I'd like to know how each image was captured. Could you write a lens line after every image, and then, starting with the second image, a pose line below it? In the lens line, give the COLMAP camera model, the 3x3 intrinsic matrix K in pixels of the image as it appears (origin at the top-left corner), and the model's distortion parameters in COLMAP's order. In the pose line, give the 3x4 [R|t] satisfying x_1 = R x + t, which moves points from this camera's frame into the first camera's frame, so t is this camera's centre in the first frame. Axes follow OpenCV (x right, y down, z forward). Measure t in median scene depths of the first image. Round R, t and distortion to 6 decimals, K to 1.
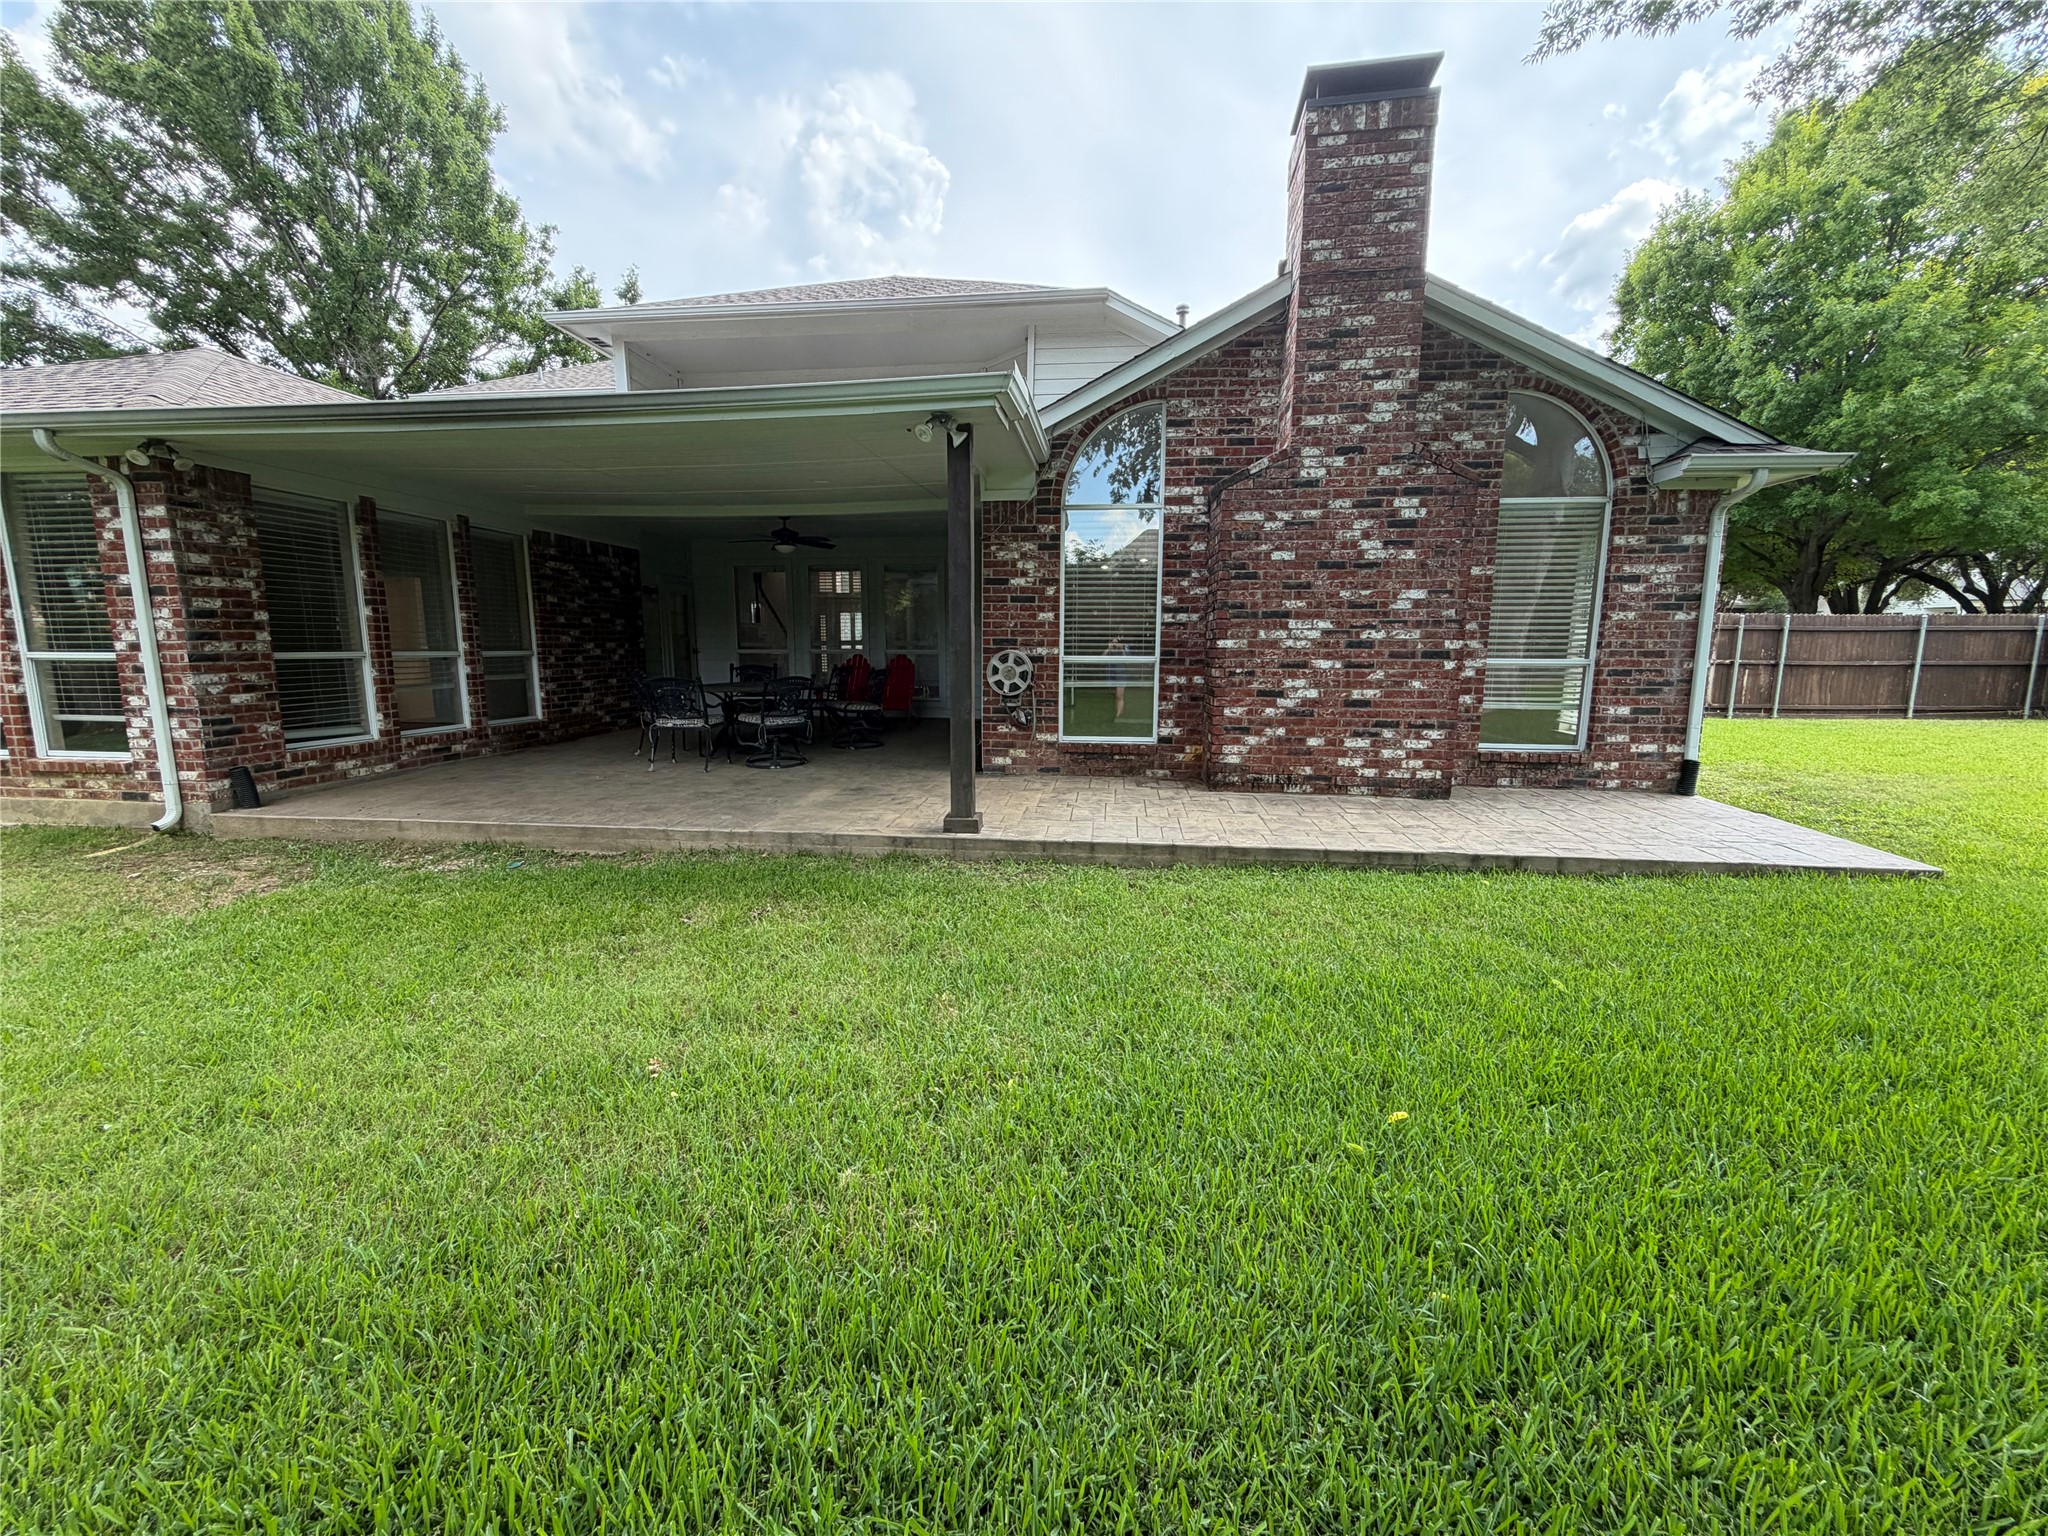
lens RADIAL K [[815.2, 0, 1023.2], [0, 815.2, 768.4], [0, 0, 1]] dist [0.003845, -0.001530]
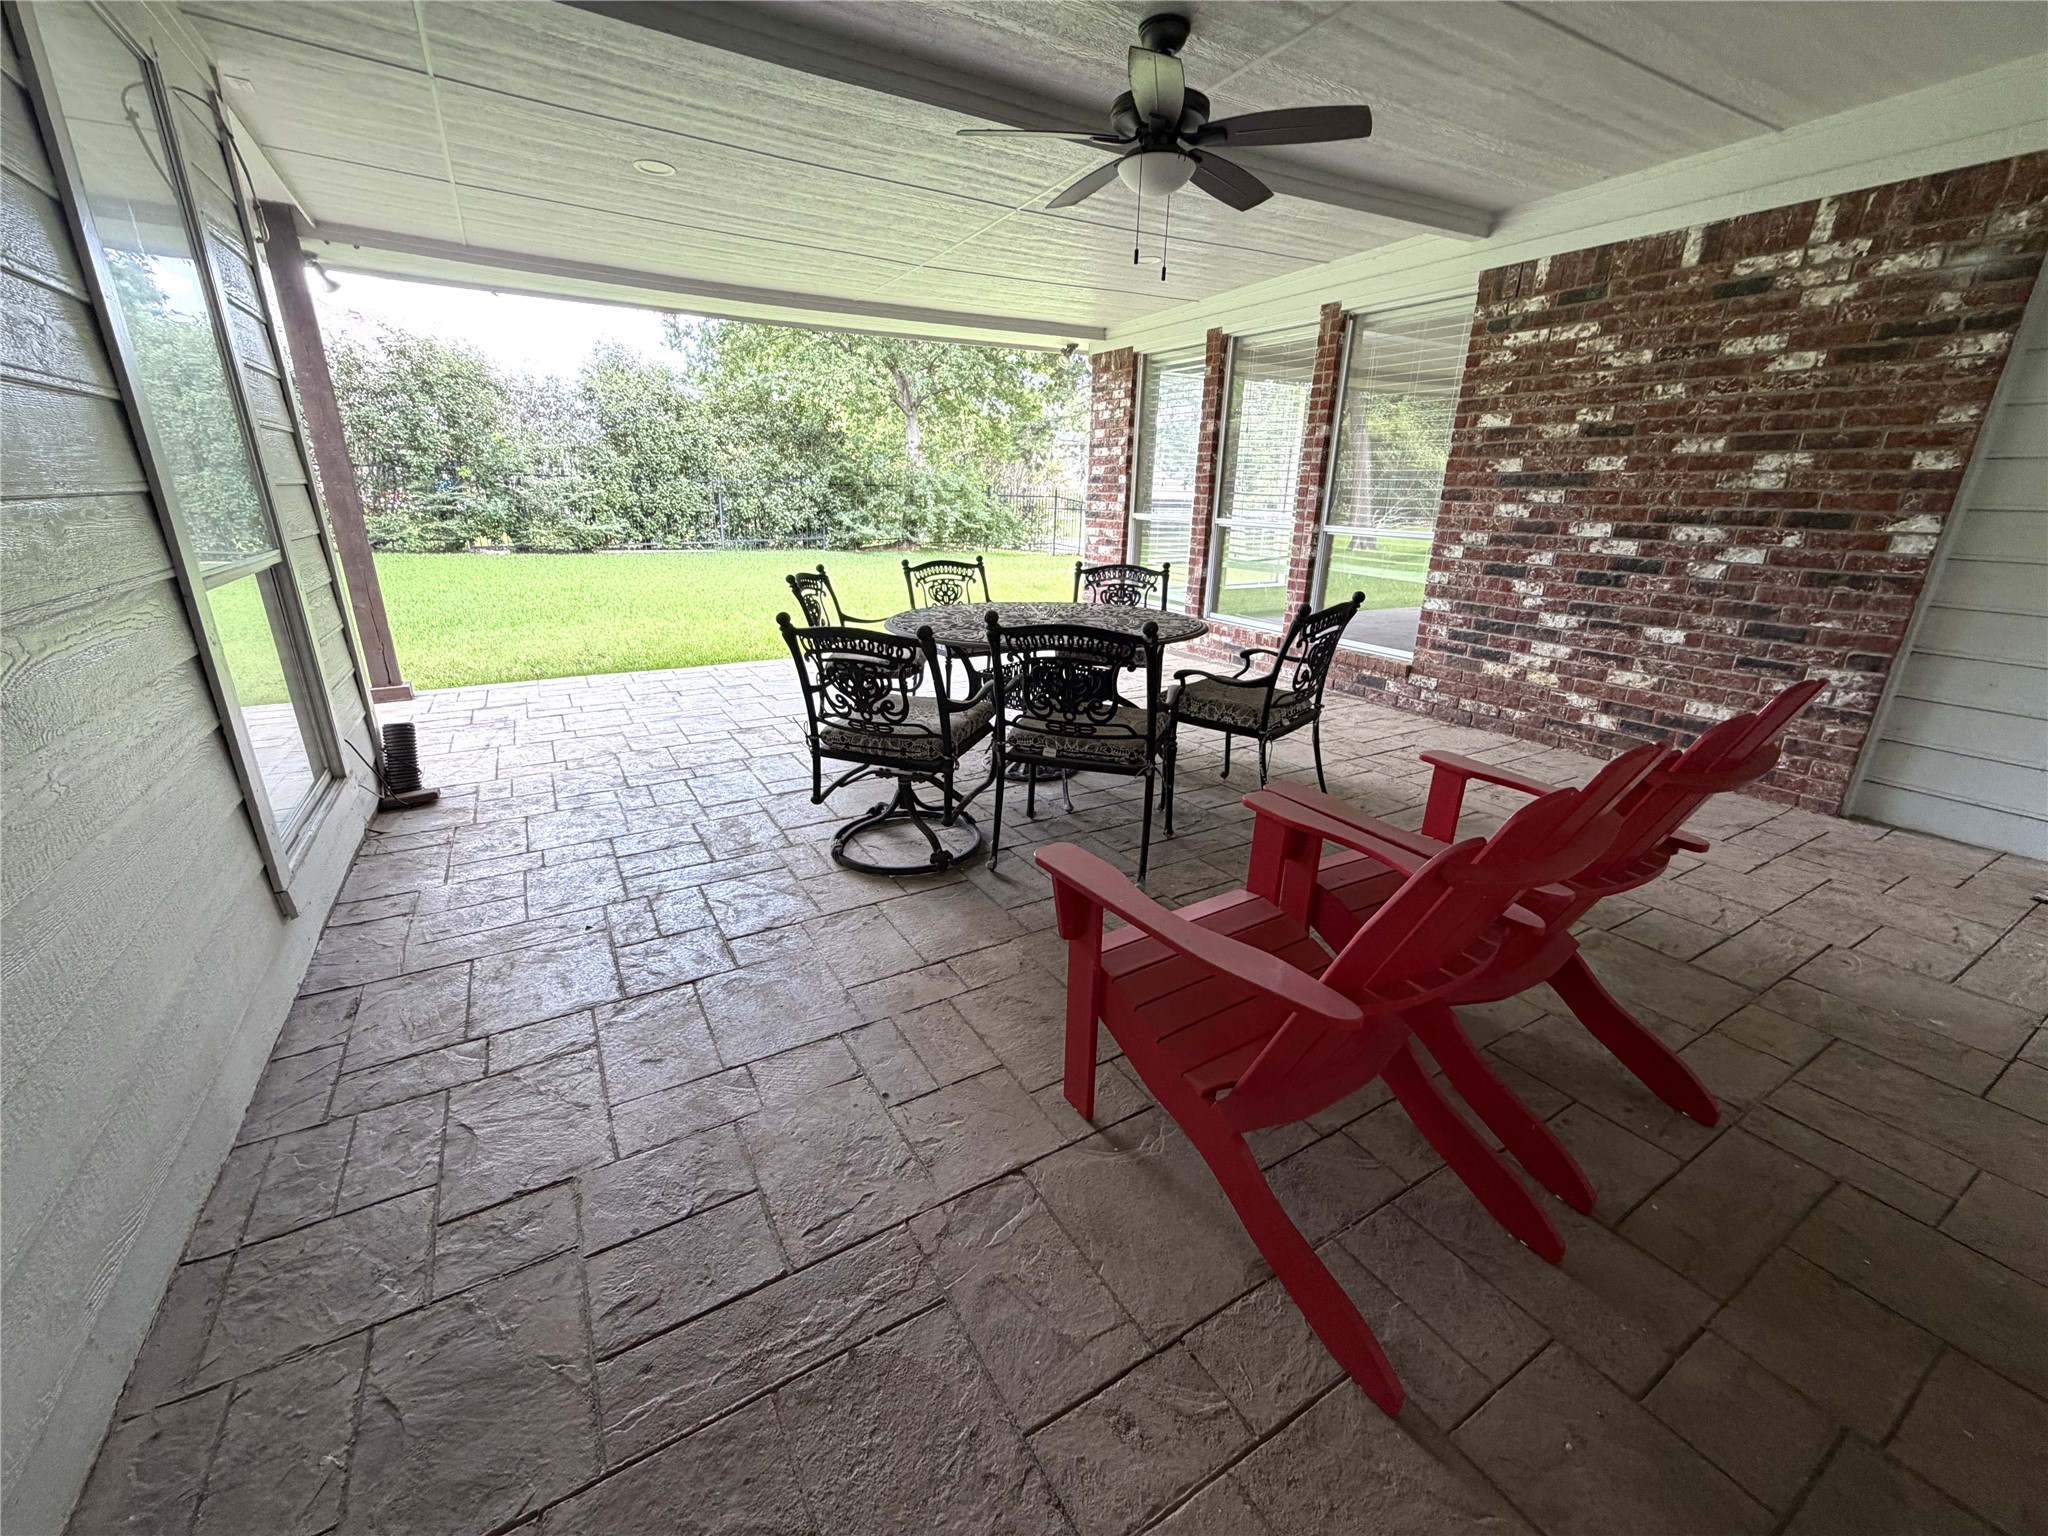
lens RADIAL K [[815.2, 0, 1023.1], [0, 815.2, 767.1], [0, 0, 1]] dist [0.003845, -0.001530]
pose [[-0.797019, 0.180609, -0.576316, -0.084184], [-0.110830, 0.894296, 0.433533, -0.296553], [0.593697, 0.409407, -0.692755, 1.816038]]
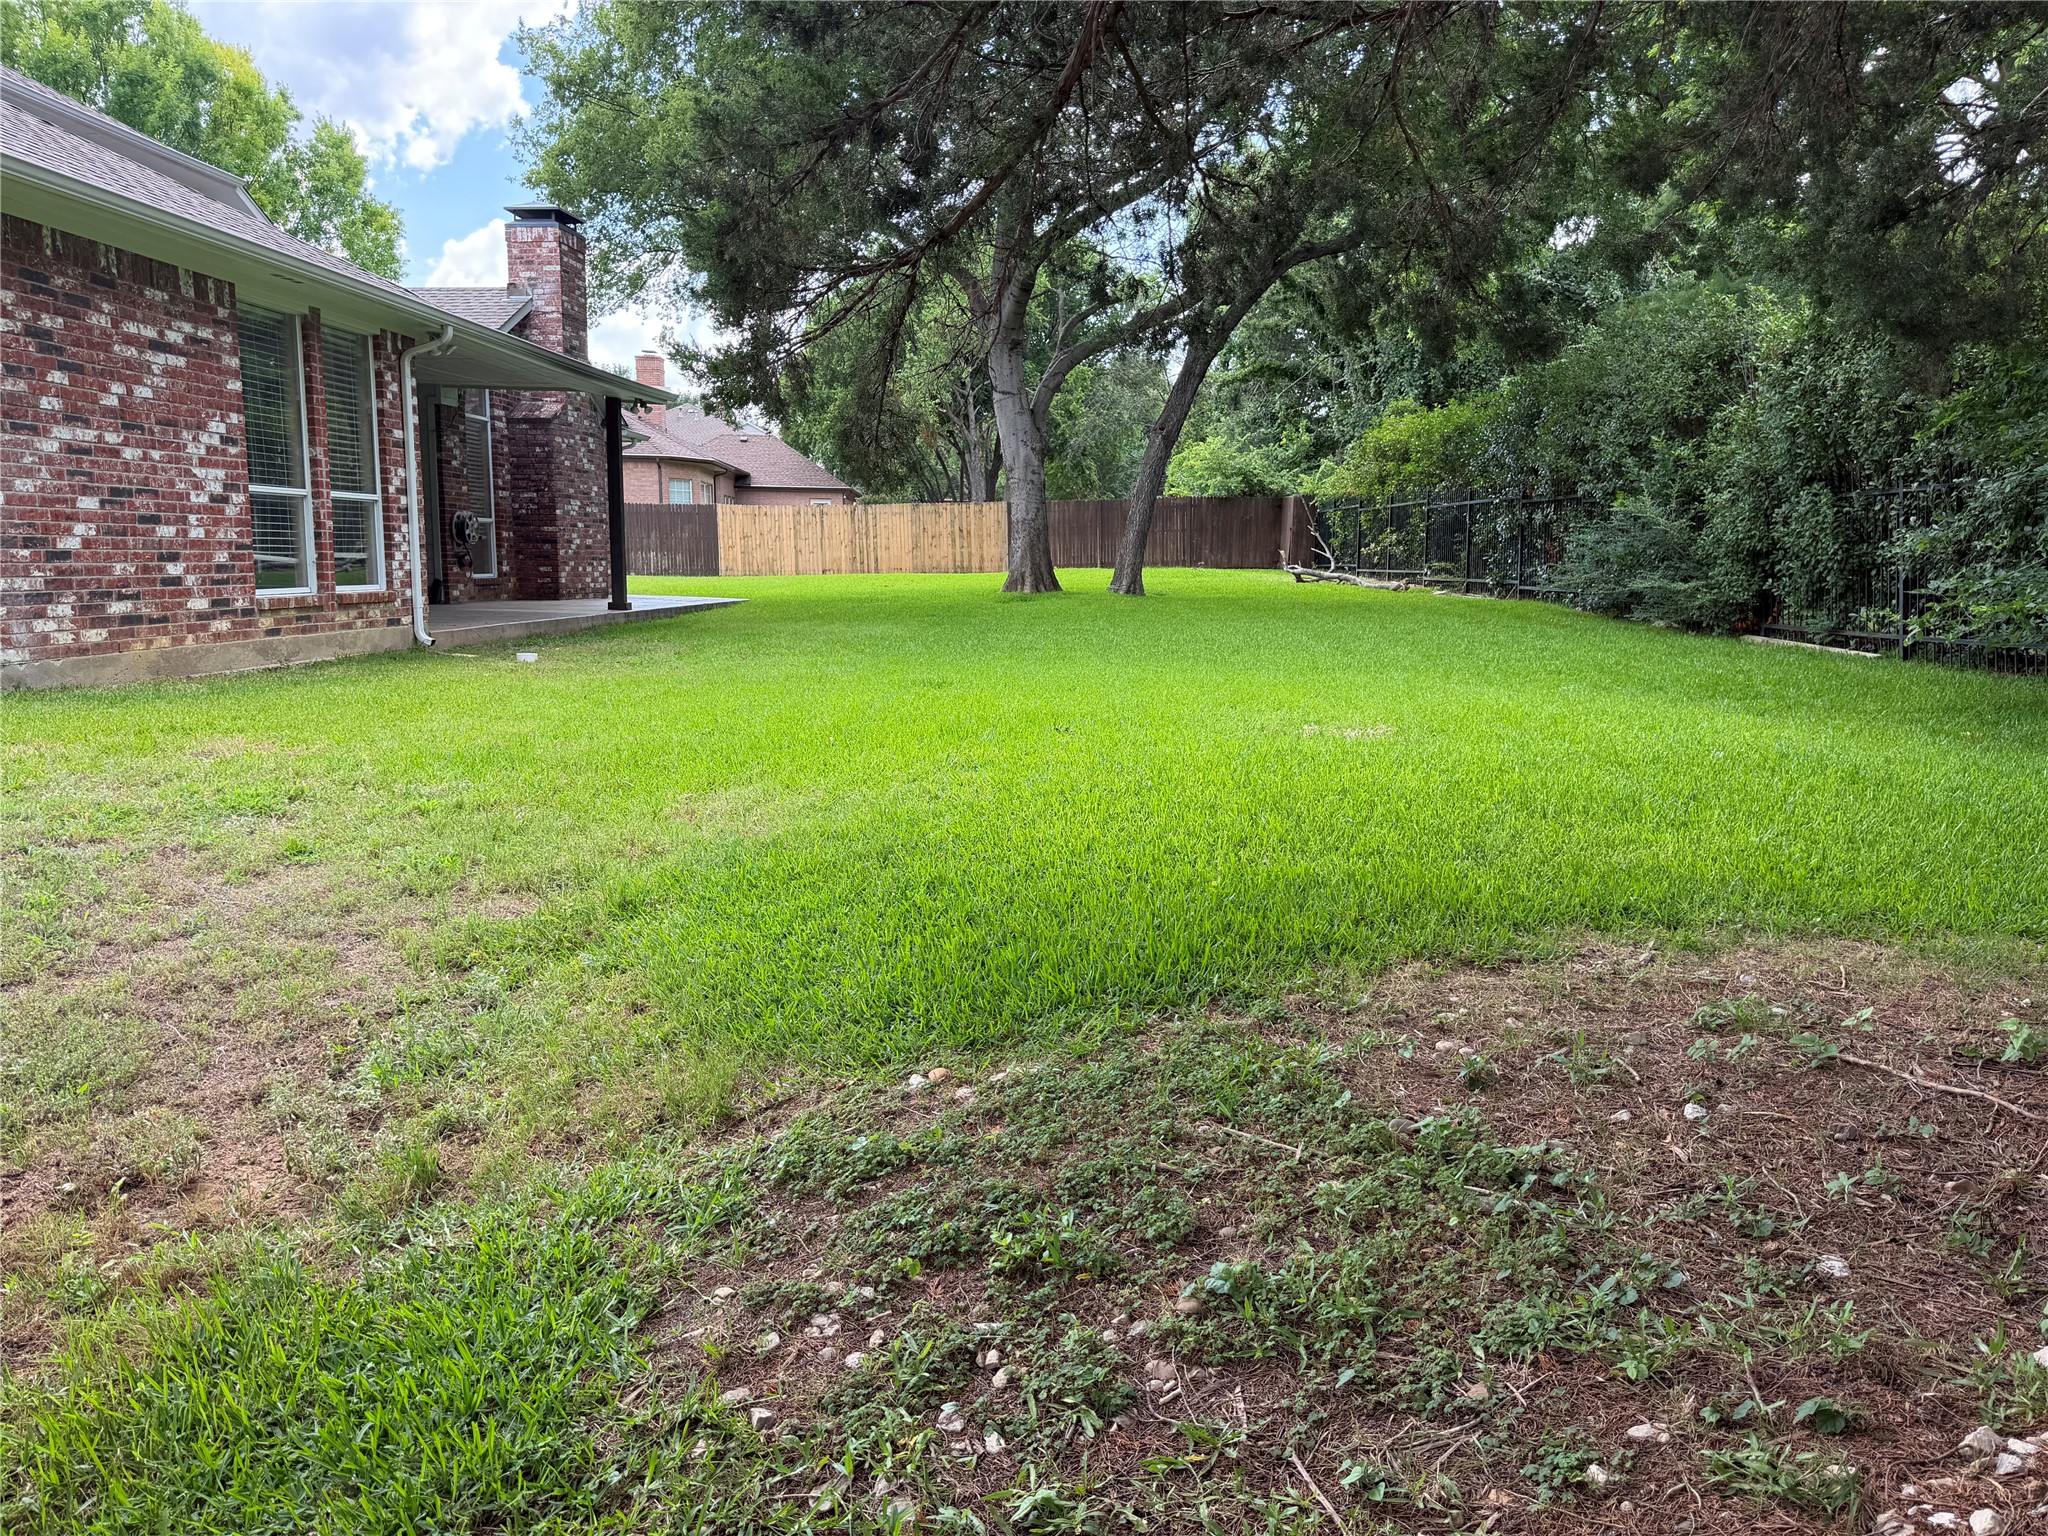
lens RADIAL K [[1453.8, 0, 1025.7], [0, 1453.8, 769.7], [0, 0, 1]] dist [-0.003838, -0.003064]
pose [[-0.052417, -0.148517, 0.987520, -2.926868], [0.135281, 0.978707, 0.154372, 0.038902], [-0.989420, 0.141685, -0.031210, 0.205803]]
